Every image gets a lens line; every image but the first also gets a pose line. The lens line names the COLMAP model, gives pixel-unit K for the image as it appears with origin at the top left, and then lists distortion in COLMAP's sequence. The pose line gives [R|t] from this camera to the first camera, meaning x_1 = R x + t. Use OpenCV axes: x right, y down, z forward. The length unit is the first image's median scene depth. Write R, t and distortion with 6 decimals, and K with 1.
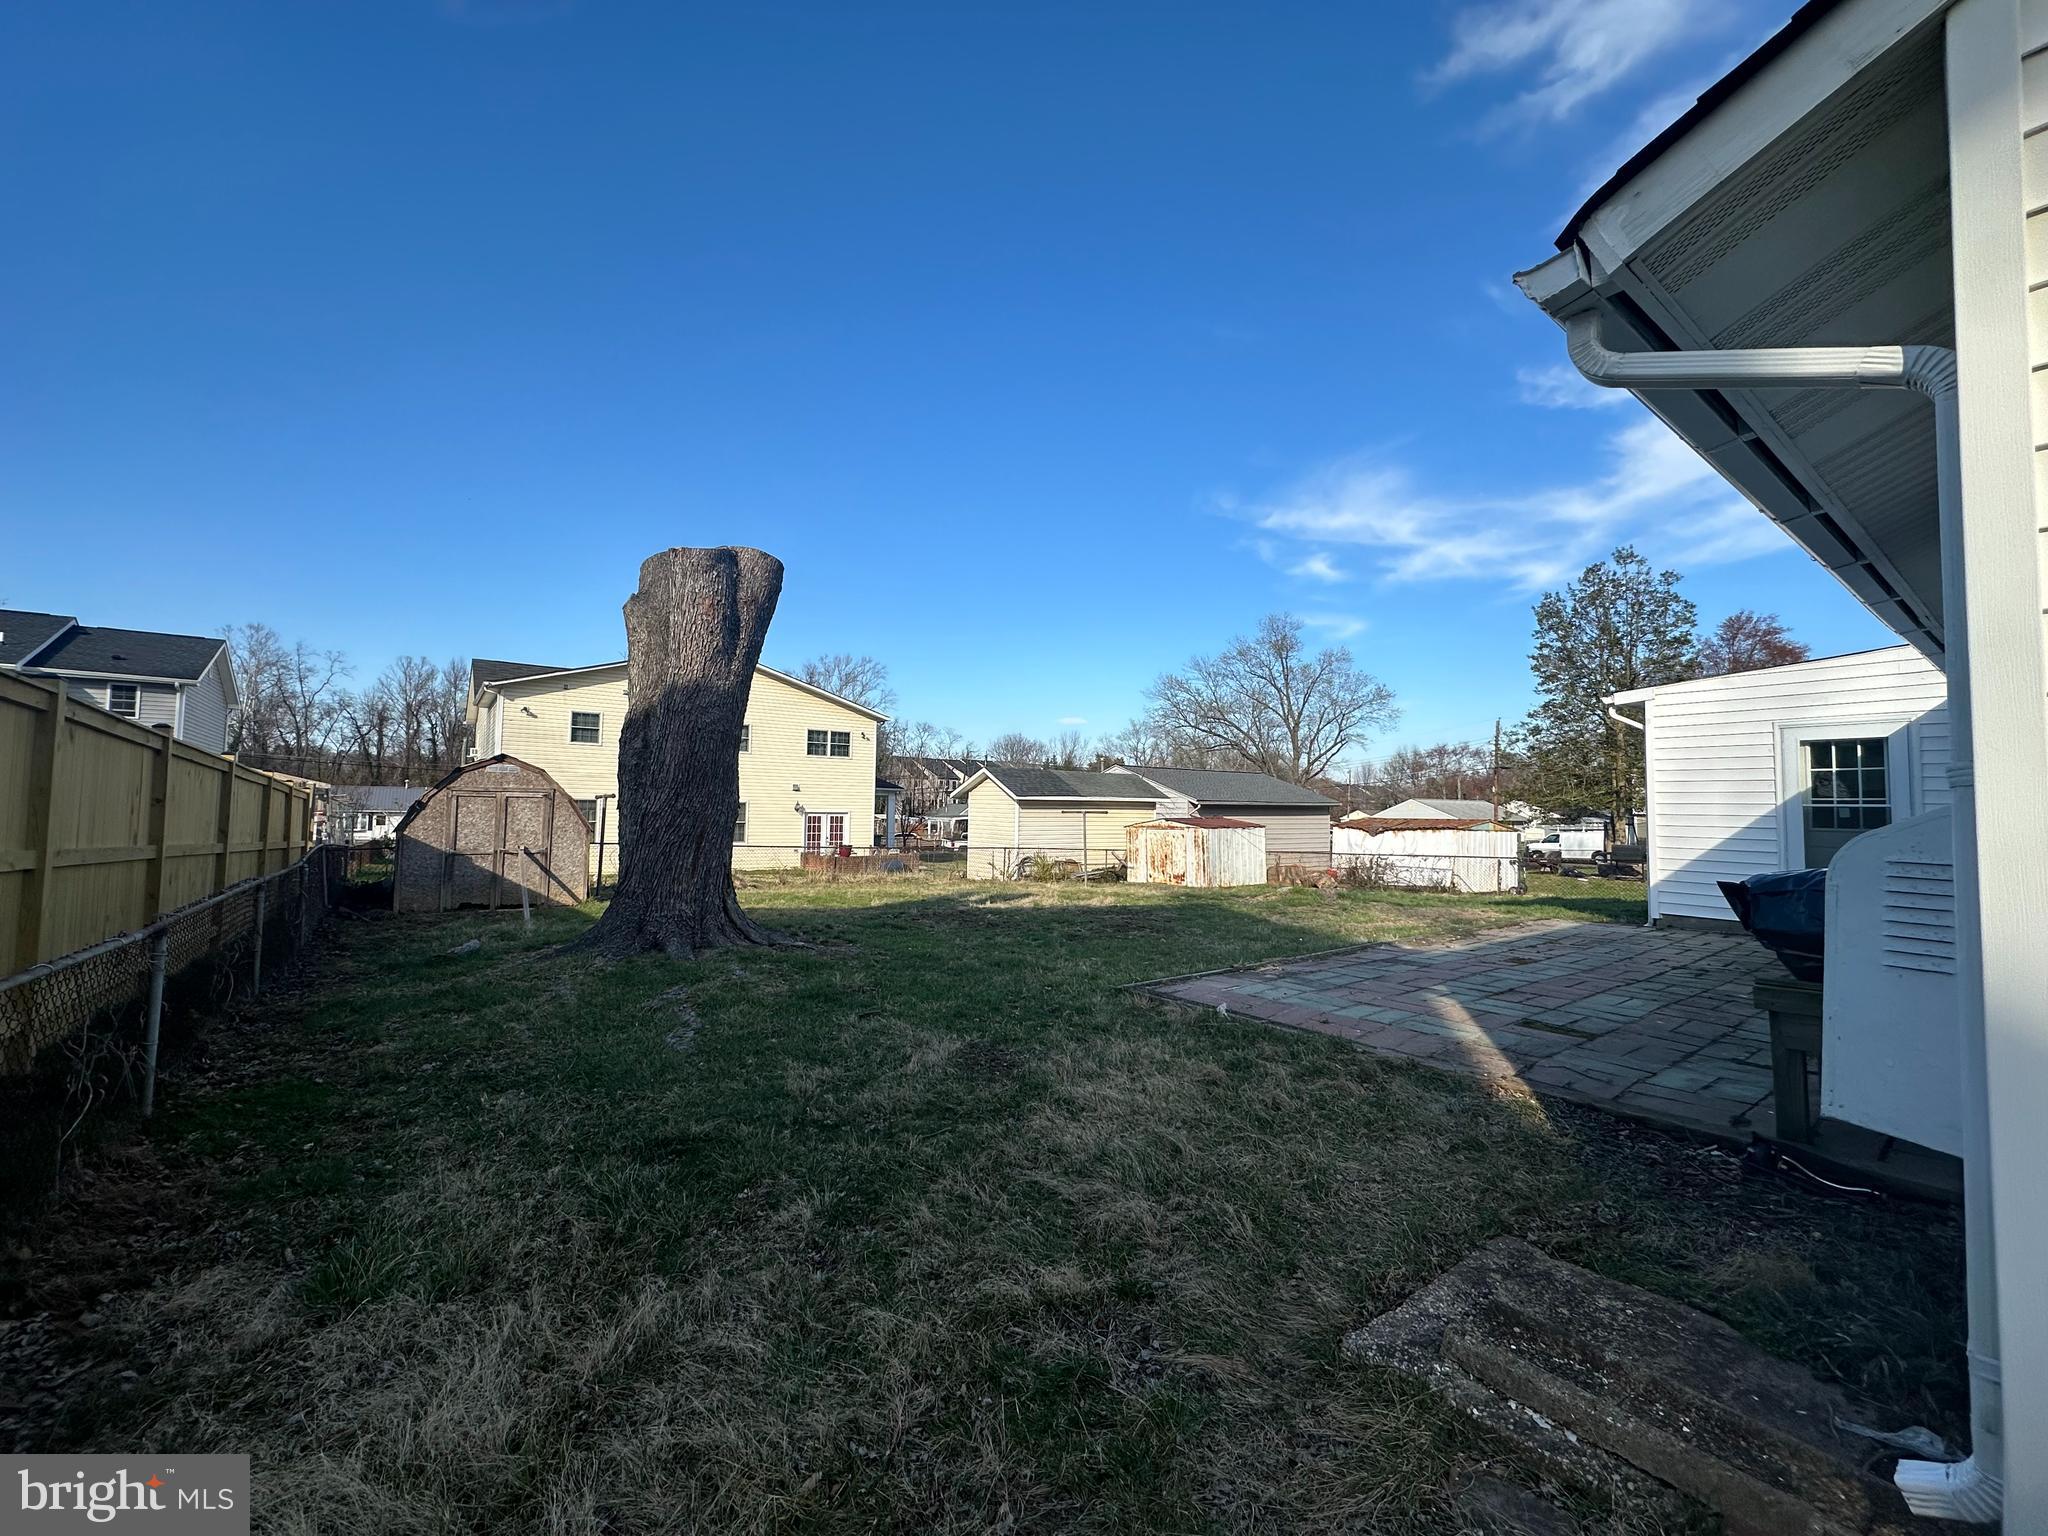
lens RADIAL K [[810.2, 0, 1021.6], [0, 810.2, 774.6], [0, 0, 1]] dist [-0.000235, 0.000474]
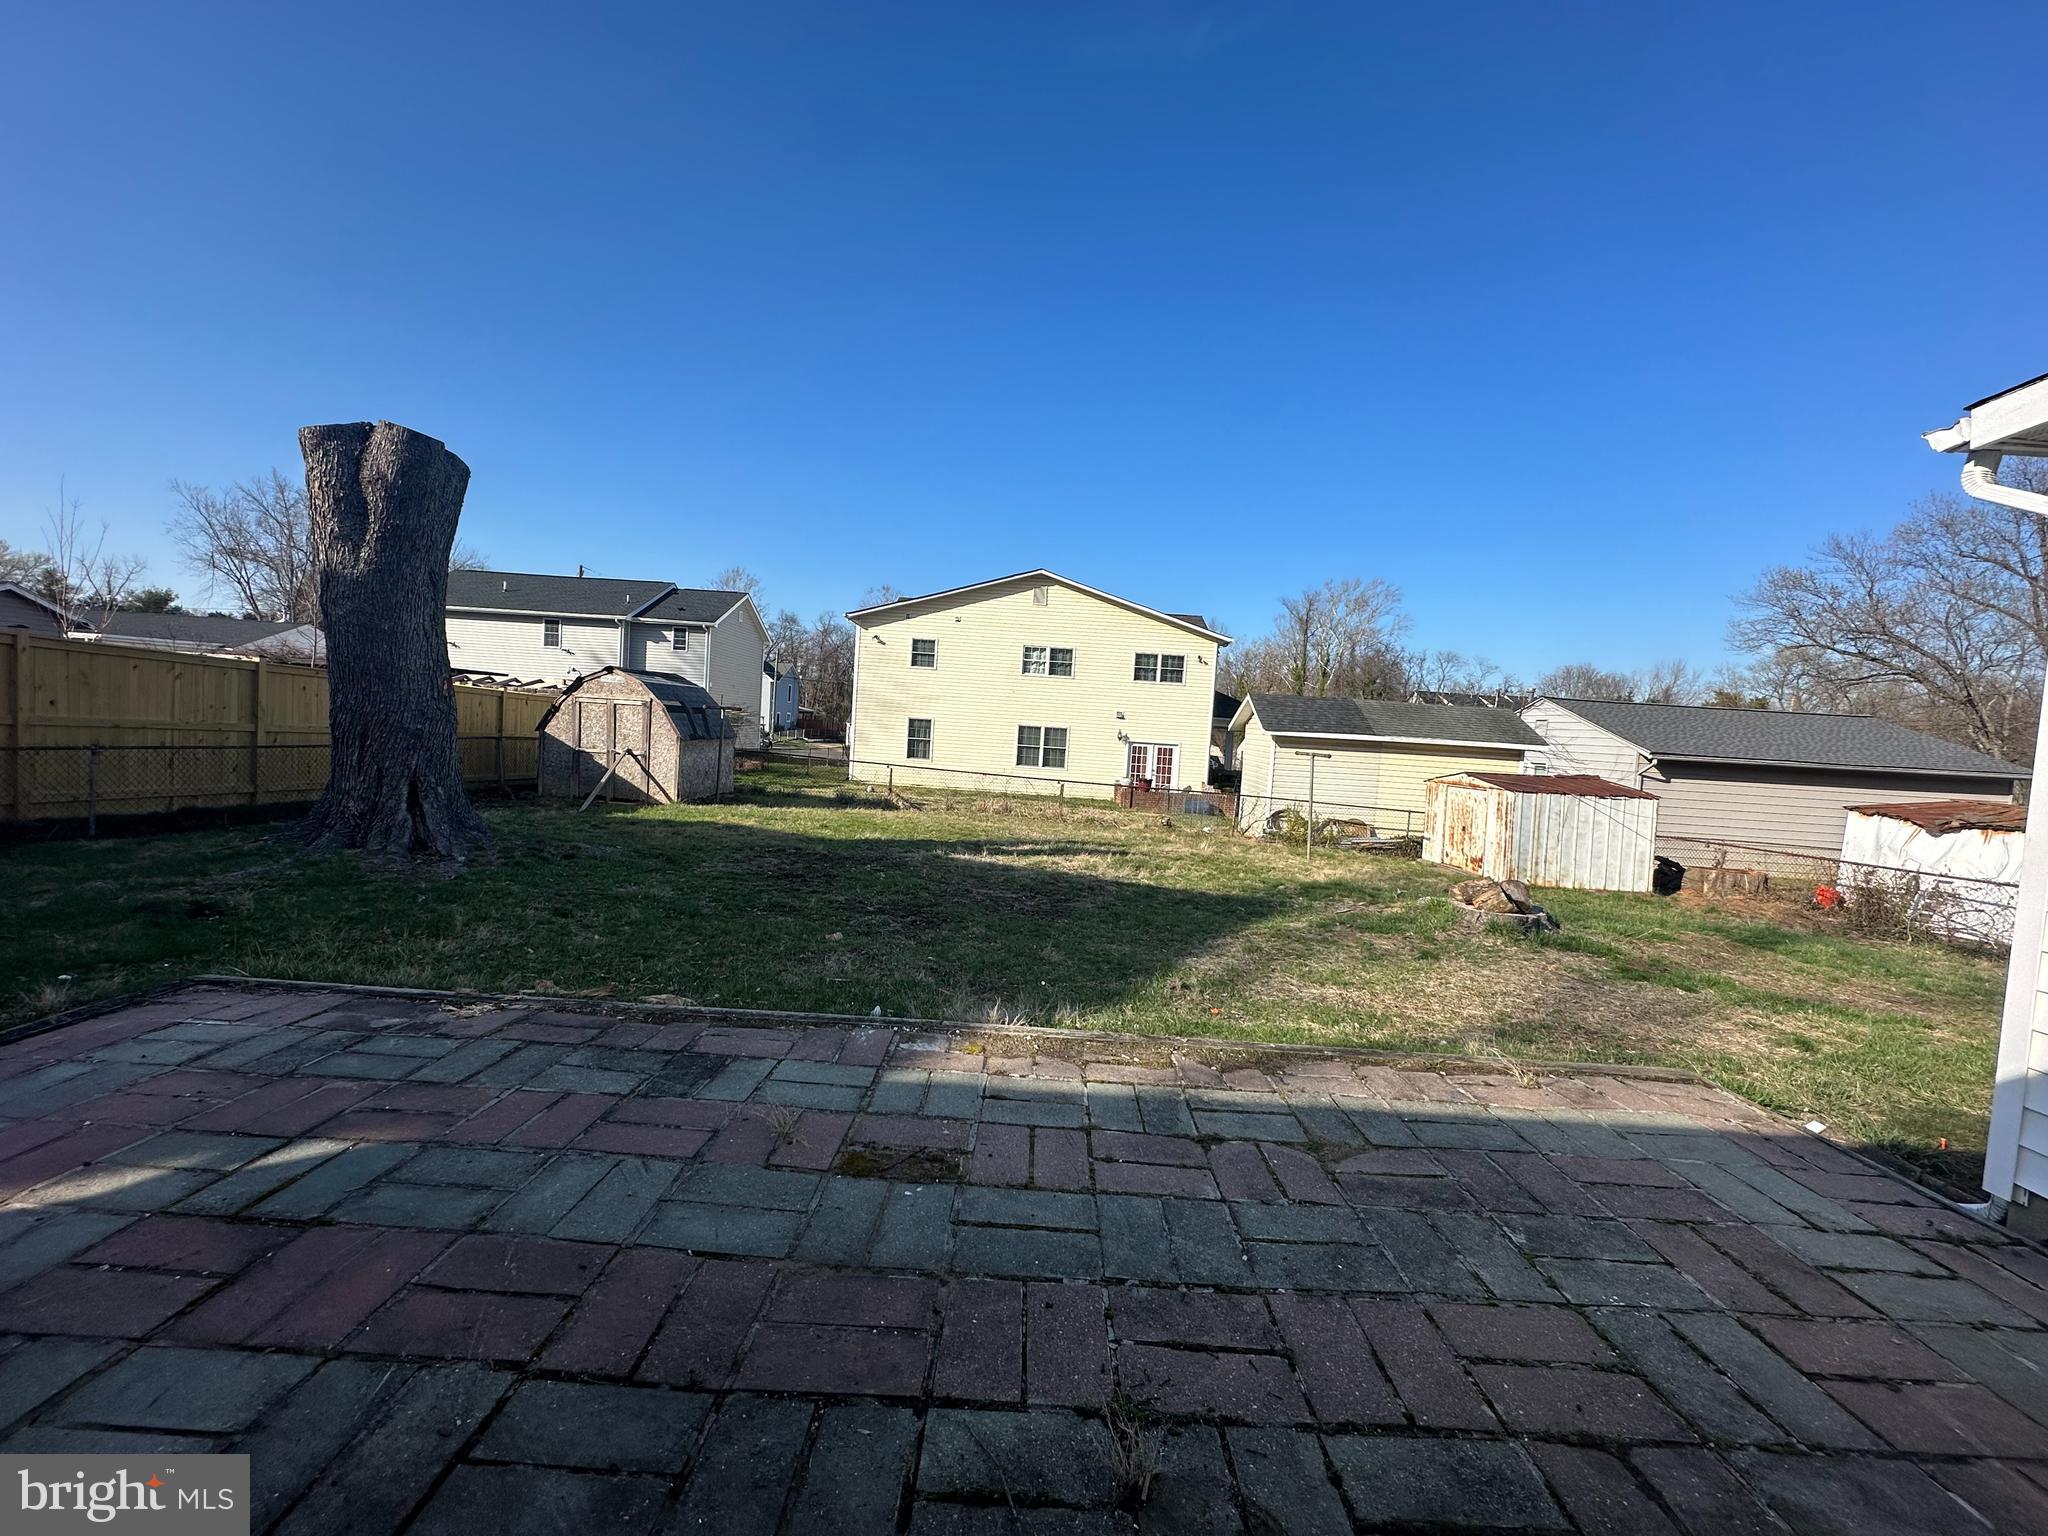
lens RADIAL K [[810.2, 0, 1021.6], [0, 810.2, 774.6], [0, 0, 1]] dist [-0.000235, 0.000474]
pose [[0.793868, 0.073859, -0.603587, 0.241335], [-0.025322, 0.995750, 0.088543, 0.005267], [0.607562, -0.055007, 0.792365, 0.206079]]
